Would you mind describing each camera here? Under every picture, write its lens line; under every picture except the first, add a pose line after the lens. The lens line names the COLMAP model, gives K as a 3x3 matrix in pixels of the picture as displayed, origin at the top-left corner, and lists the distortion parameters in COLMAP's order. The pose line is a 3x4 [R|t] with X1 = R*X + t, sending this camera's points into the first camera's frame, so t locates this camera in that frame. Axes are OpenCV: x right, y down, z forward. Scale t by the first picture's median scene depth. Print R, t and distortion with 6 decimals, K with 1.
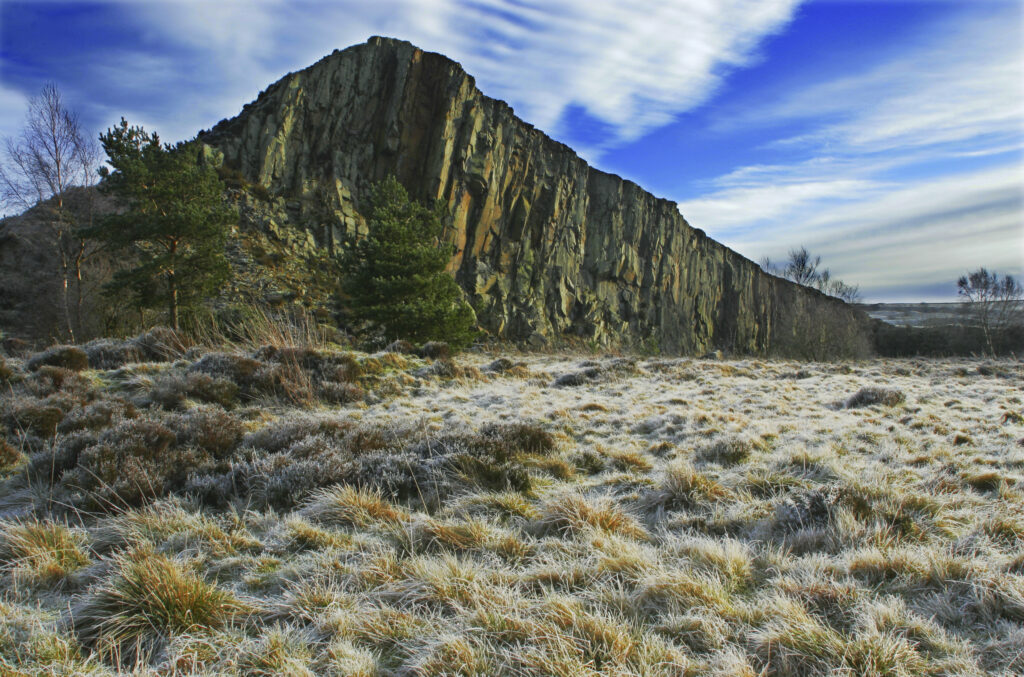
lens RADIAL K [[957.3, 0, 504.1], [0, 957.3, 341.9], [0, 0, 1]] dist [-0.125477, 0.112468]
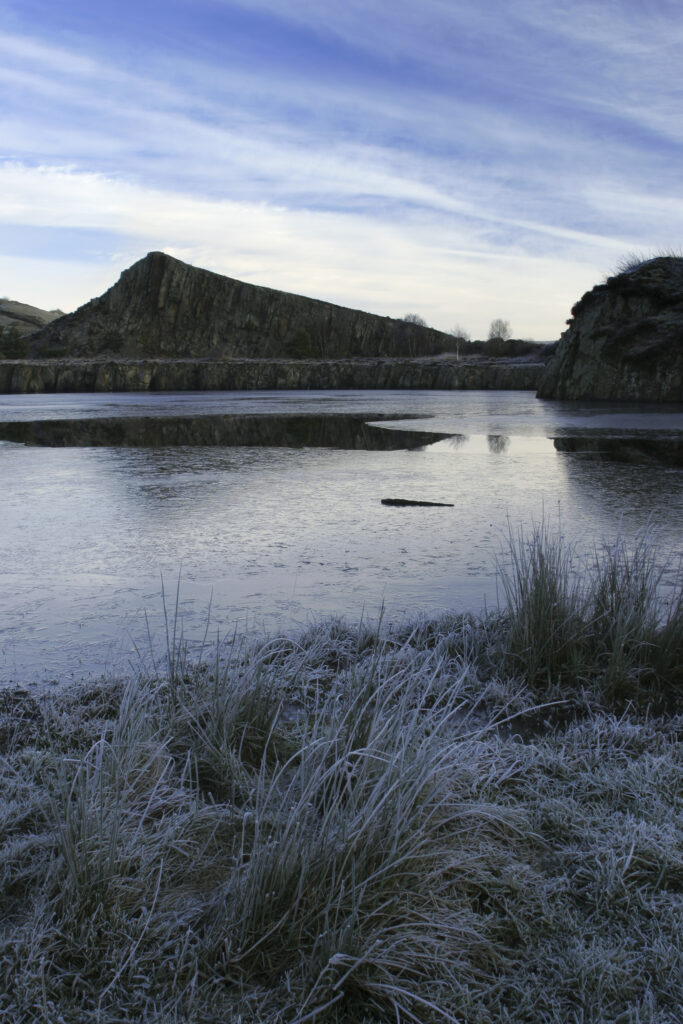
lens RADIAL K [[941.6, 0, 341.5], [0, 941.6, 512.0], [0, 0, 1]] dist [-0.128584, 0.097248]
pose [[0.679418, 0.100058, -0.726897, 2.460466], [0.011791, 0.989042, 0.147164, 0.060334], [0.733657, -0.108556, 0.670793, -0.601020]]
